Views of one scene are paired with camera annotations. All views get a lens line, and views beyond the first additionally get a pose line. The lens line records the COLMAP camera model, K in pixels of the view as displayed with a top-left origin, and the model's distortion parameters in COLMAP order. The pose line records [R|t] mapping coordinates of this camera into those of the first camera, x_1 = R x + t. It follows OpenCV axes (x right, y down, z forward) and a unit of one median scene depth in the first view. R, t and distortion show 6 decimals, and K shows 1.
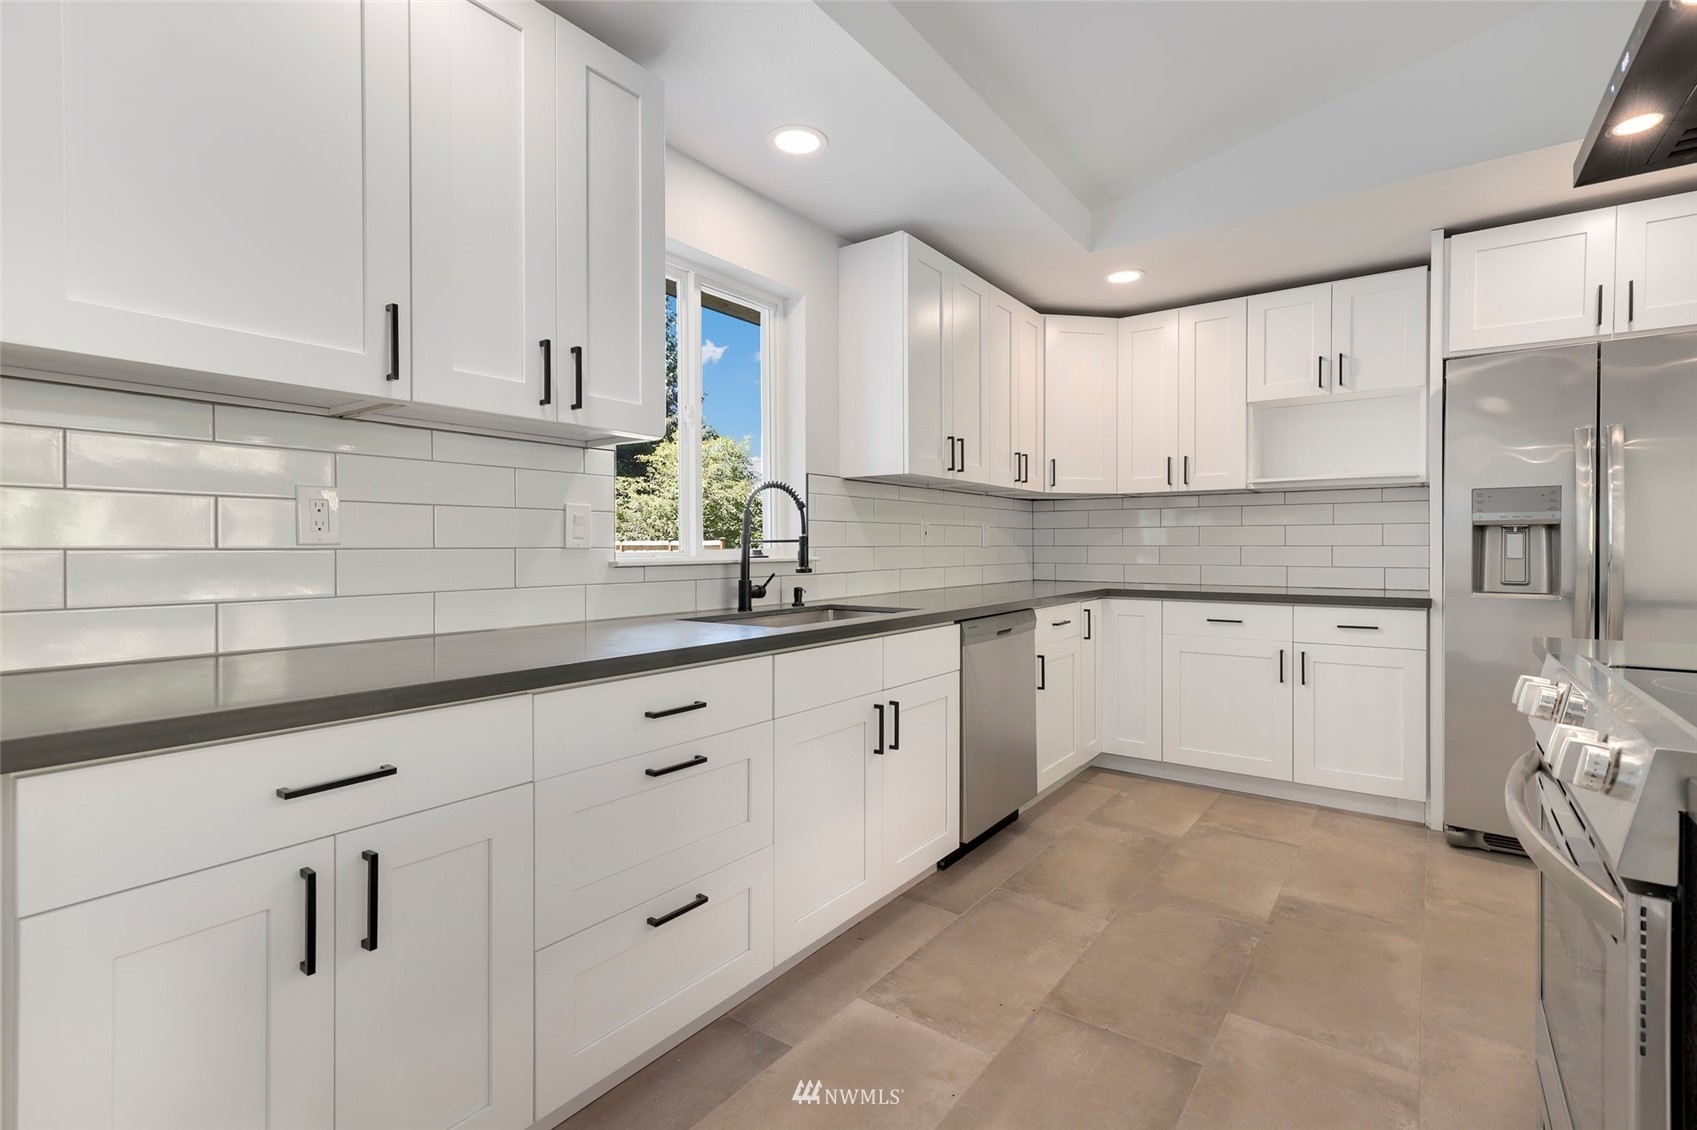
lens RADIAL K [[774.5, 0, 855.6], [0, 774.5, 556.3], [0, 0, 1]] dist [0.001544, 0.001597]
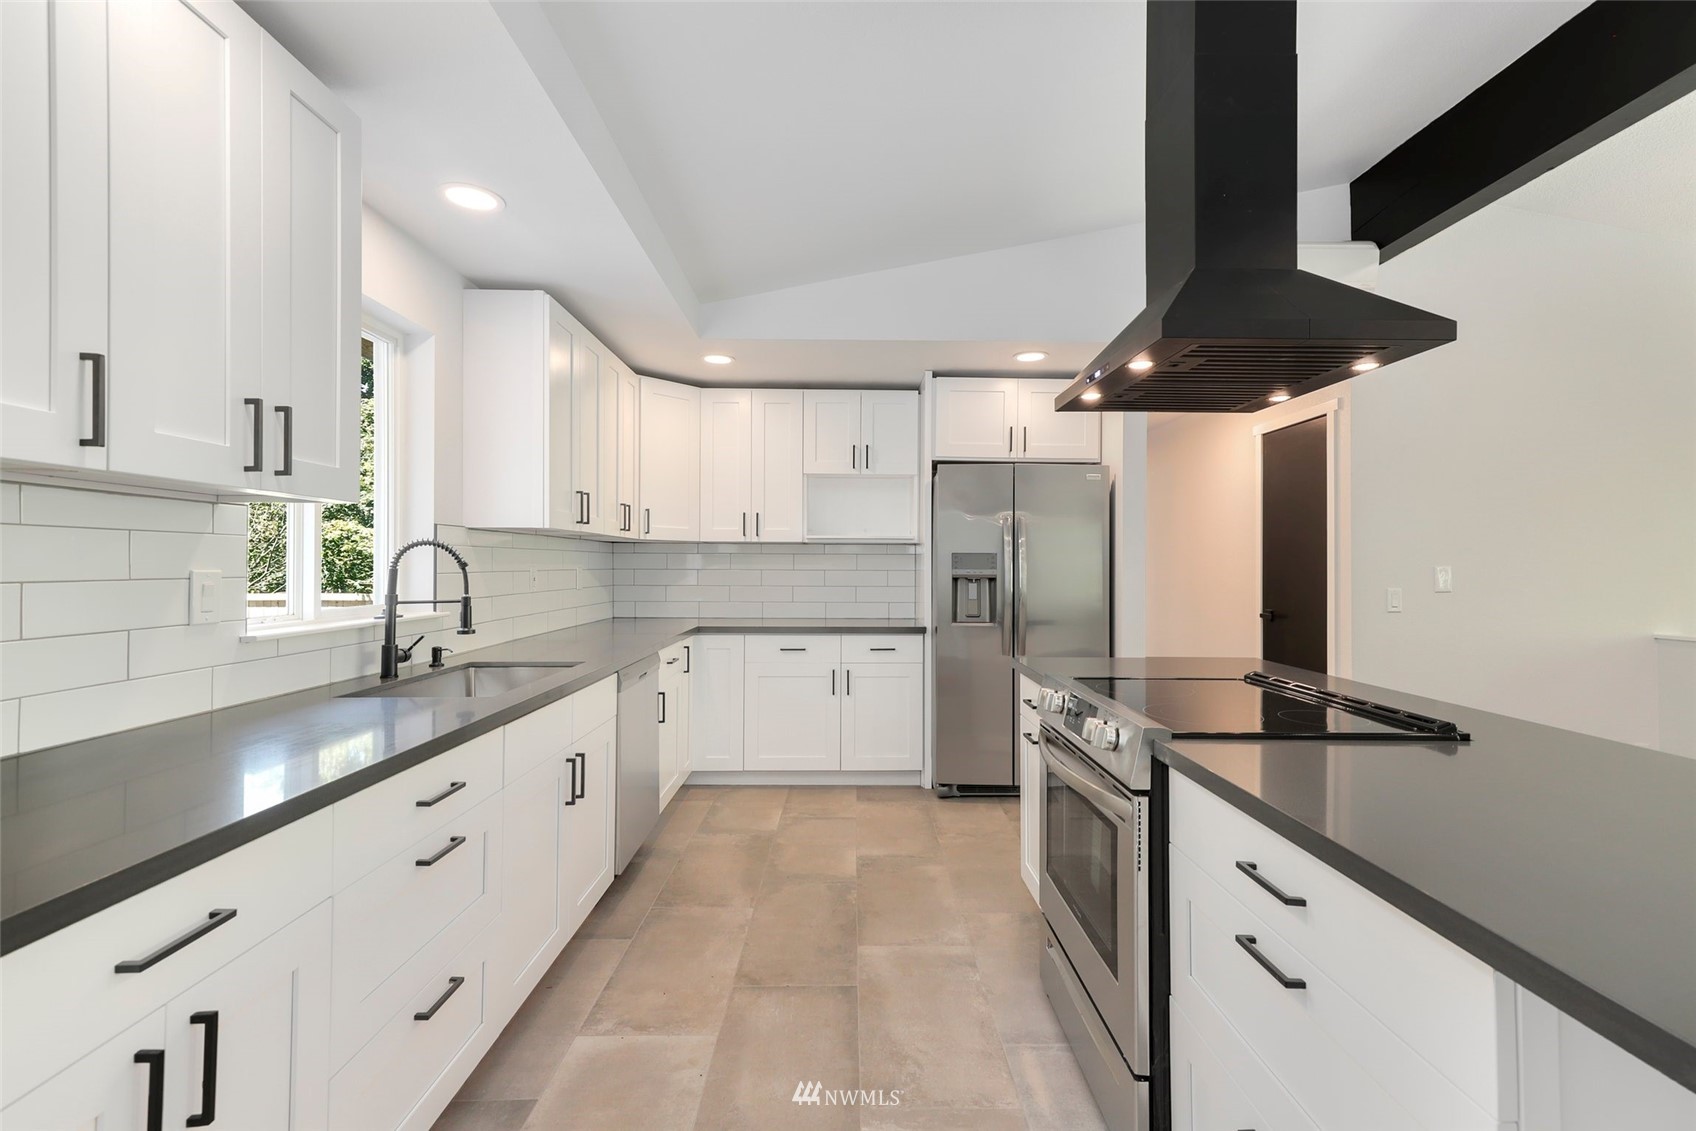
lens RADIAL K [[774.0, 0, 857.4], [0, 774.0, 564.2], [0, 0, 1]] dist [0.001544, 0.001597]
pose [[0.797549, 0.003815, 0.603243, -0.252406], [0.003200, 0.999939, -0.010554, -0.052780], [-0.603246, 0.010347, 0.797488, -0.071234]]
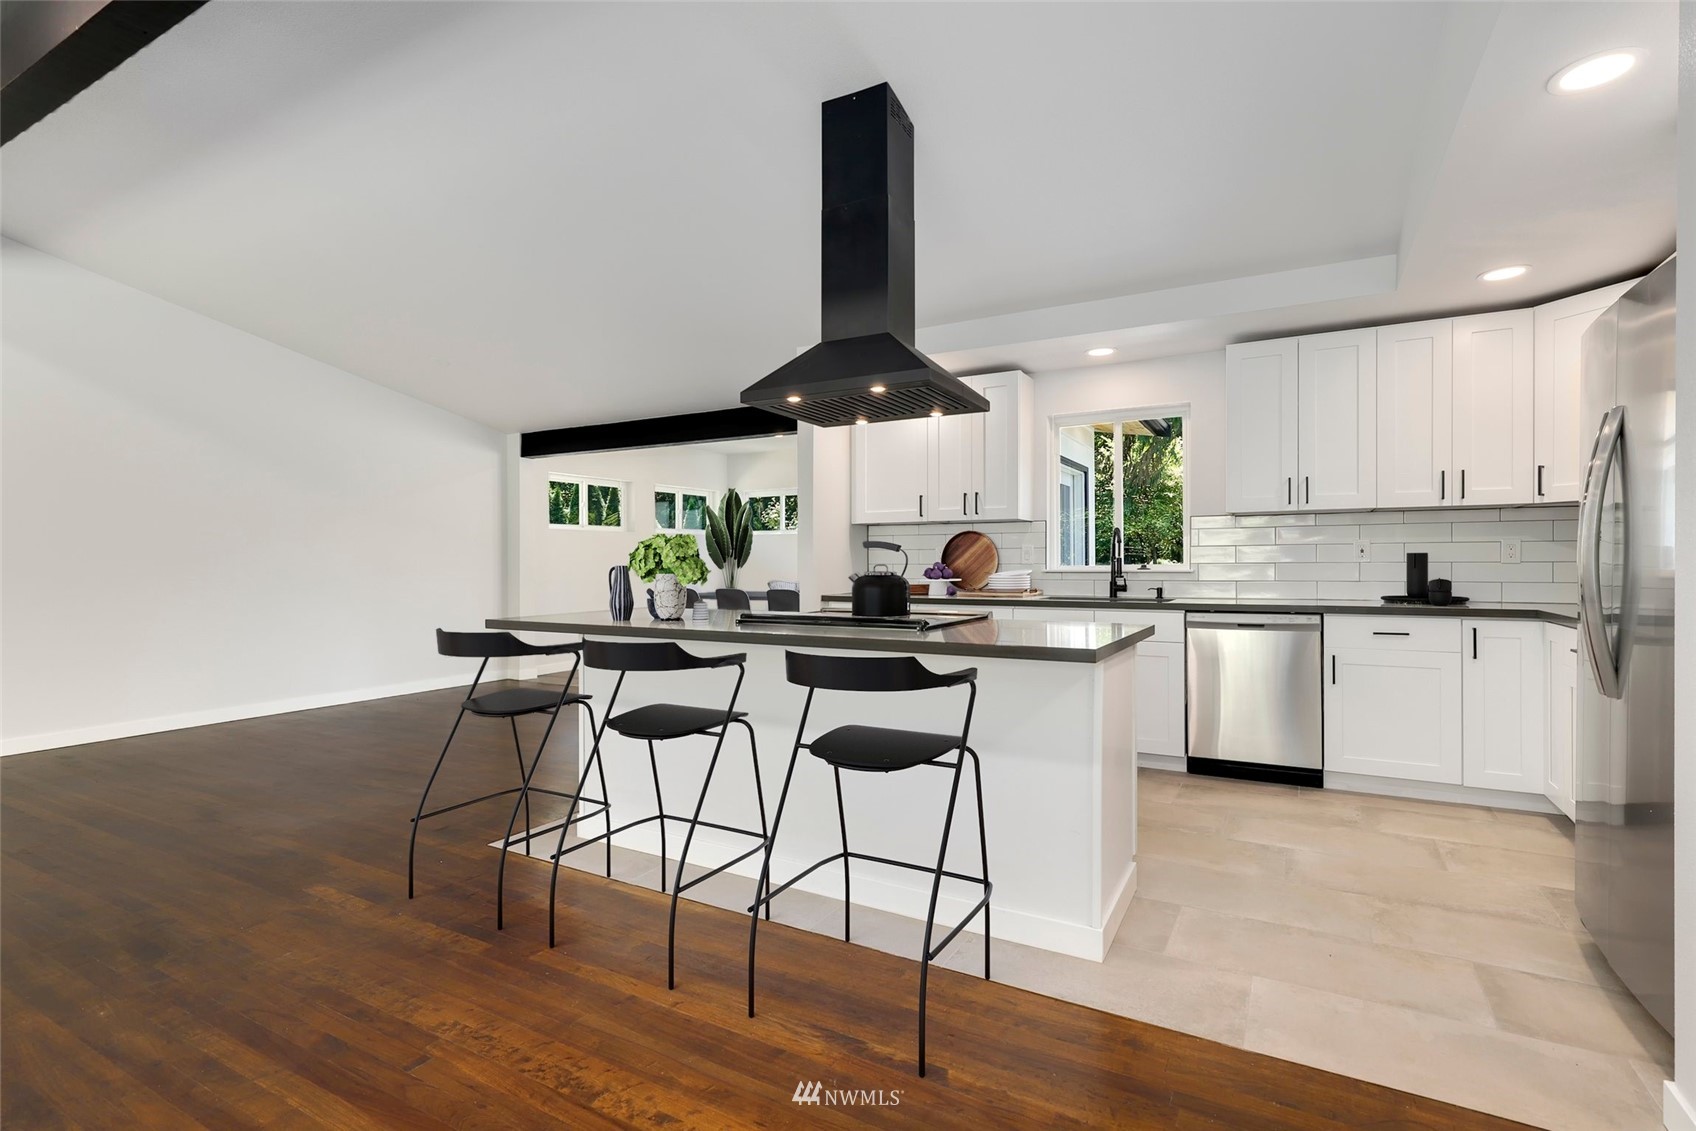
lens RADIAL K [[774.0, 0, 868.0], [0, 774.0, 565.5], [0, 0, 1]] dist [0.001544, 0.001597]
pose [[0.136423, 0.005816, -0.990634, 1.608278], [-0.009223, 0.999947, 0.004600, -0.009944], [0.990608, 0.008509, 0.136470, 0.159620]]
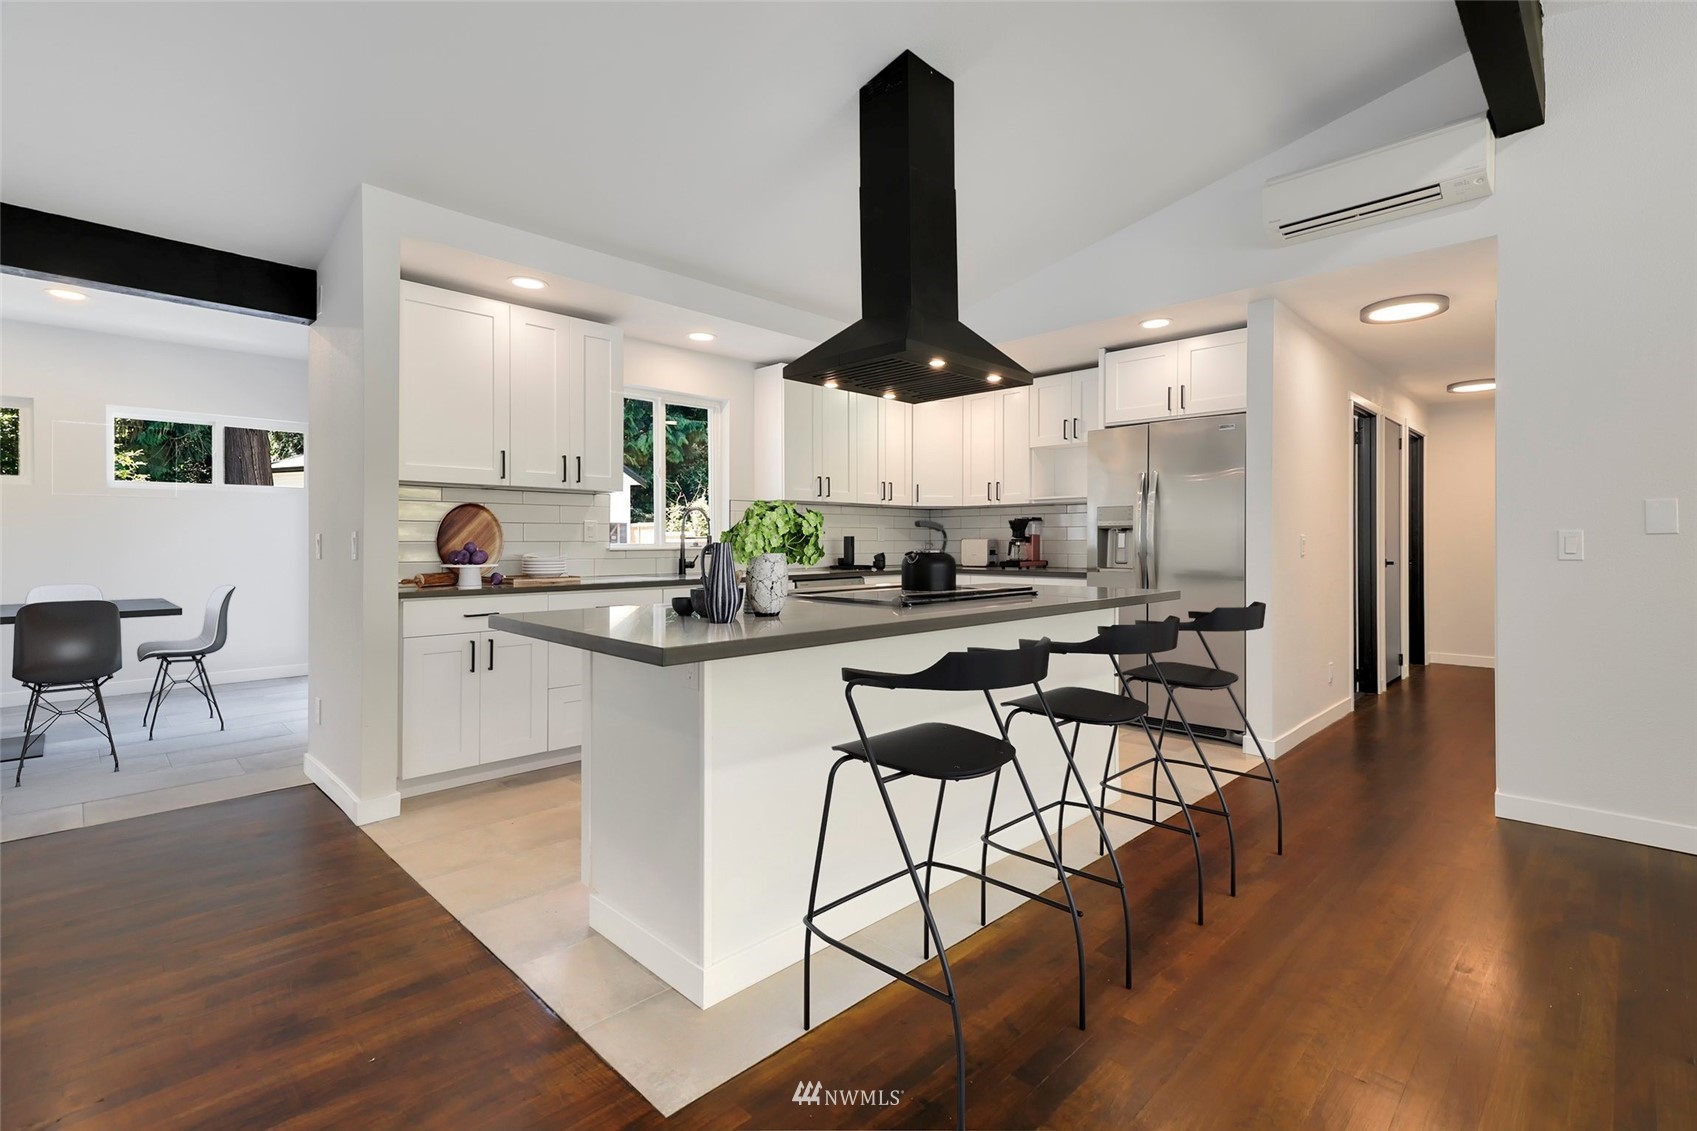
lens RADIAL K [[774.5, 0, 846.2], [0, 774.5, 540.8], [0, 0, 1]] dist [0.001544, 0.001597]
pose [[0.985171, -0.001050, -0.171570, 0.575335], [-0.001616, 0.999880, -0.015396, 0.014711], [0.171565, 0.015445, 0.985052, -0.799267]]
